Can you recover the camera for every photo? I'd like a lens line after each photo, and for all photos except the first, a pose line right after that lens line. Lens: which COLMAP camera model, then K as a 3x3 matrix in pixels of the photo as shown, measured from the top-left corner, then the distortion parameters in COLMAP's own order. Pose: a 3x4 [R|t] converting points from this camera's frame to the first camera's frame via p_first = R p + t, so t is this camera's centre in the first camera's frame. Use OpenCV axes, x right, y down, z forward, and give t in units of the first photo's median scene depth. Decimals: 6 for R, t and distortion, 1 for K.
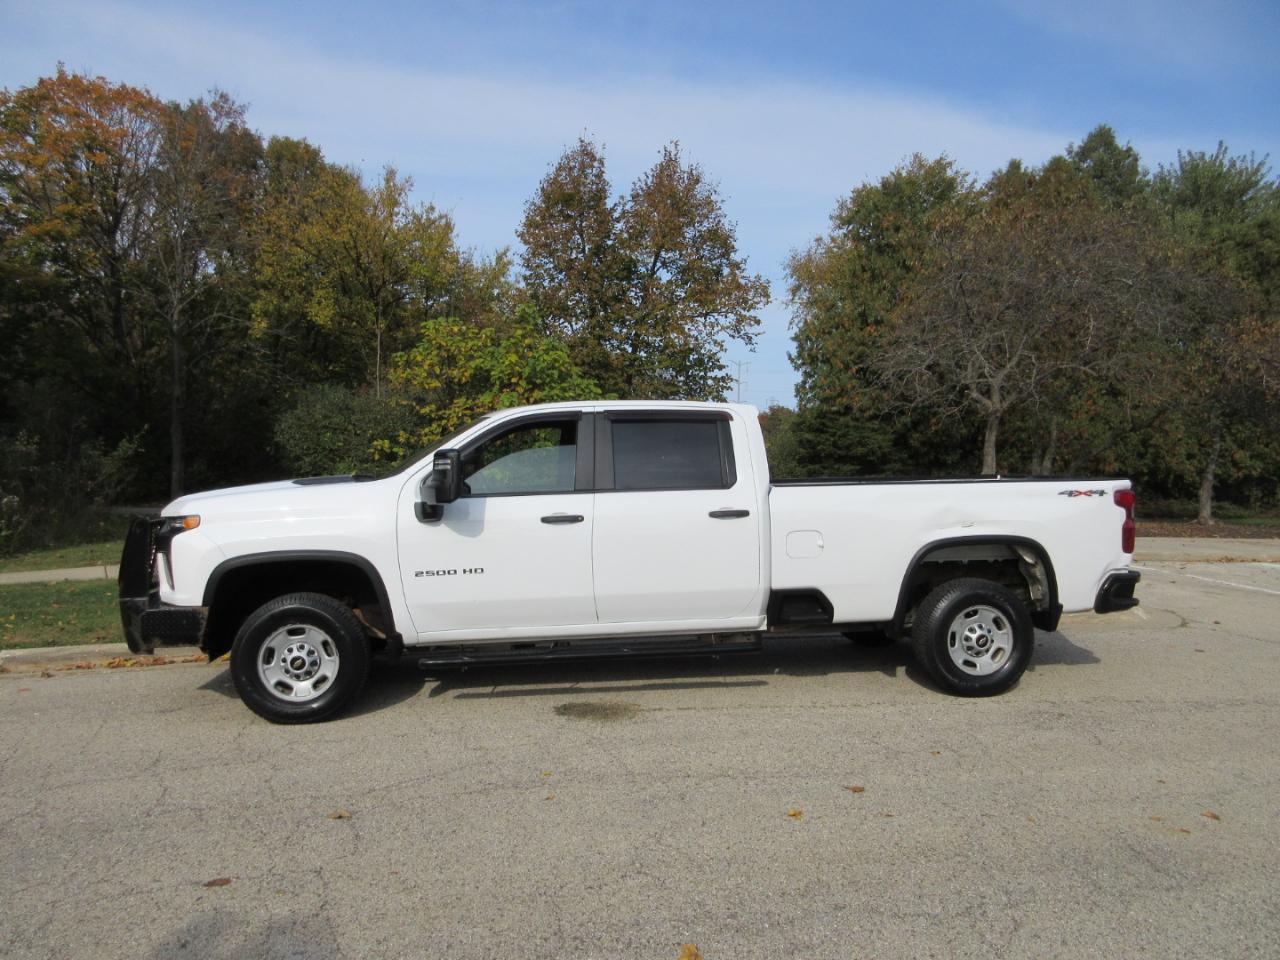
lens RADIAL K [[962.6, 0, 643.2], [0, 962.6, 472.0], [0, 0, 1]] dist [0.009249, 0.006427]
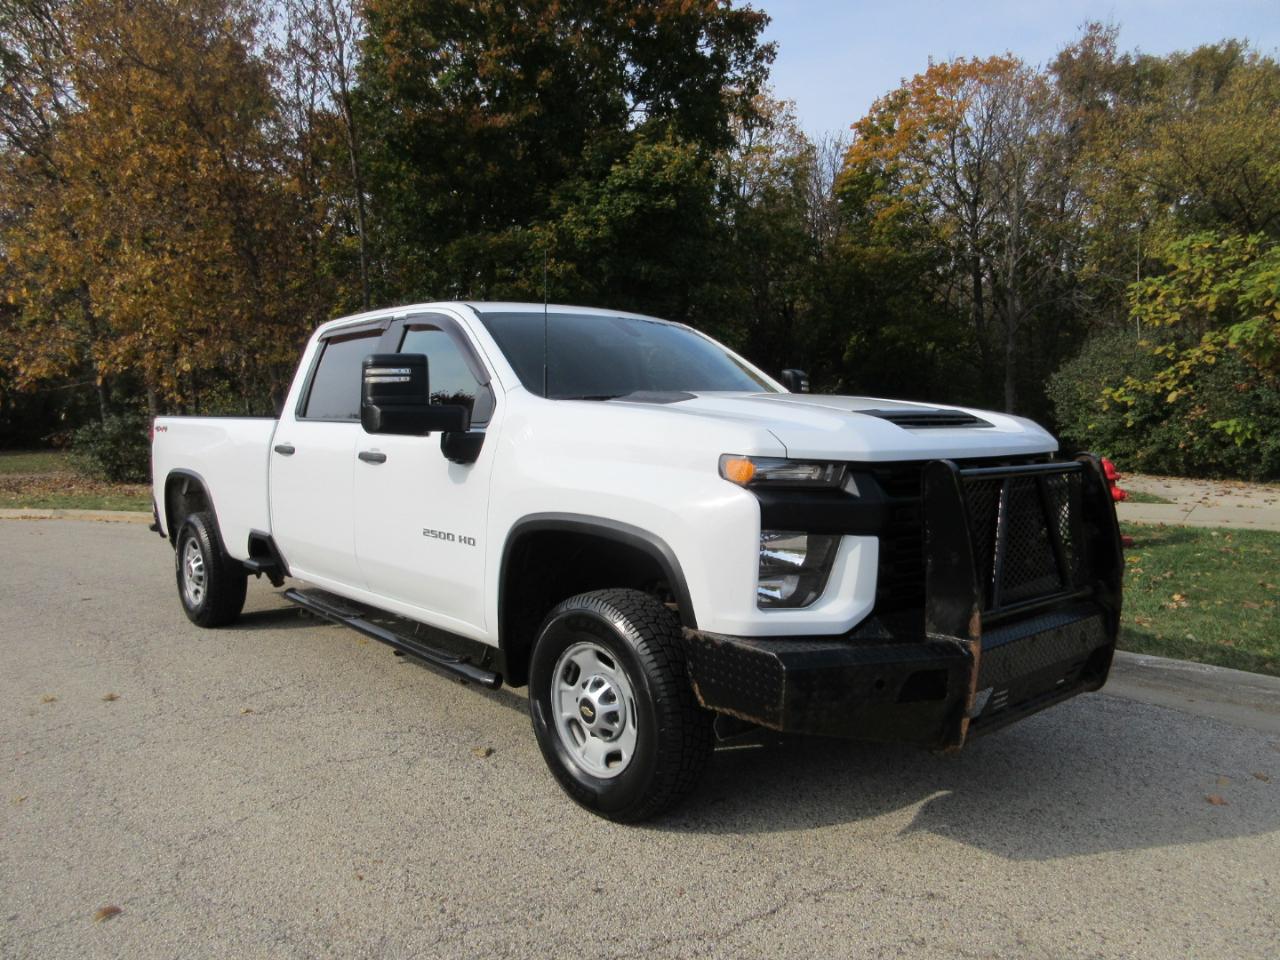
lens RADIAL K [[962.6, 0, 634.5], [0, 962.6, 475.9], [0, 0, 1]] dist [0.009249, 0.006427]
pose [[0.510023, 0.047313, -0.858858, 0.236053], [-0.008458, 0.998714, 0.049994, 0.005750], [0.860119, -0.018234, 0.509767, 0.162380]]
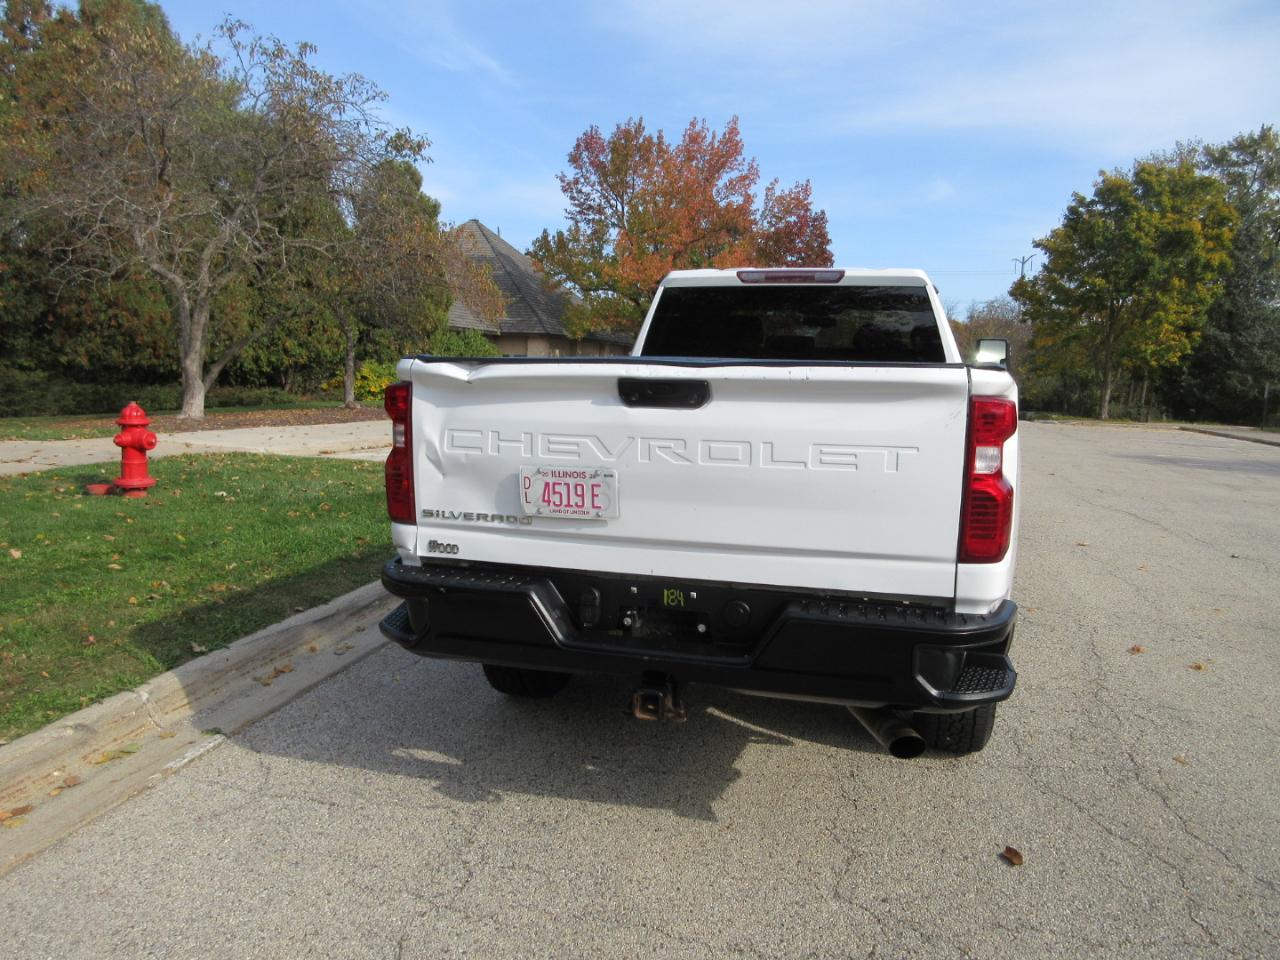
lens RADIAL K [[962.6, 0, 642.7], [0, 962.6, 468.8], [0, 0, 1]] dist [0.009249, 0.006427]
pose [[0.466374, -0.101311, 0.878767, -0.160642], [0.003525, 0.993625, 0.112682, 0.001338], [-0.884580, -0.049454, 0.463758, 0.169642]]
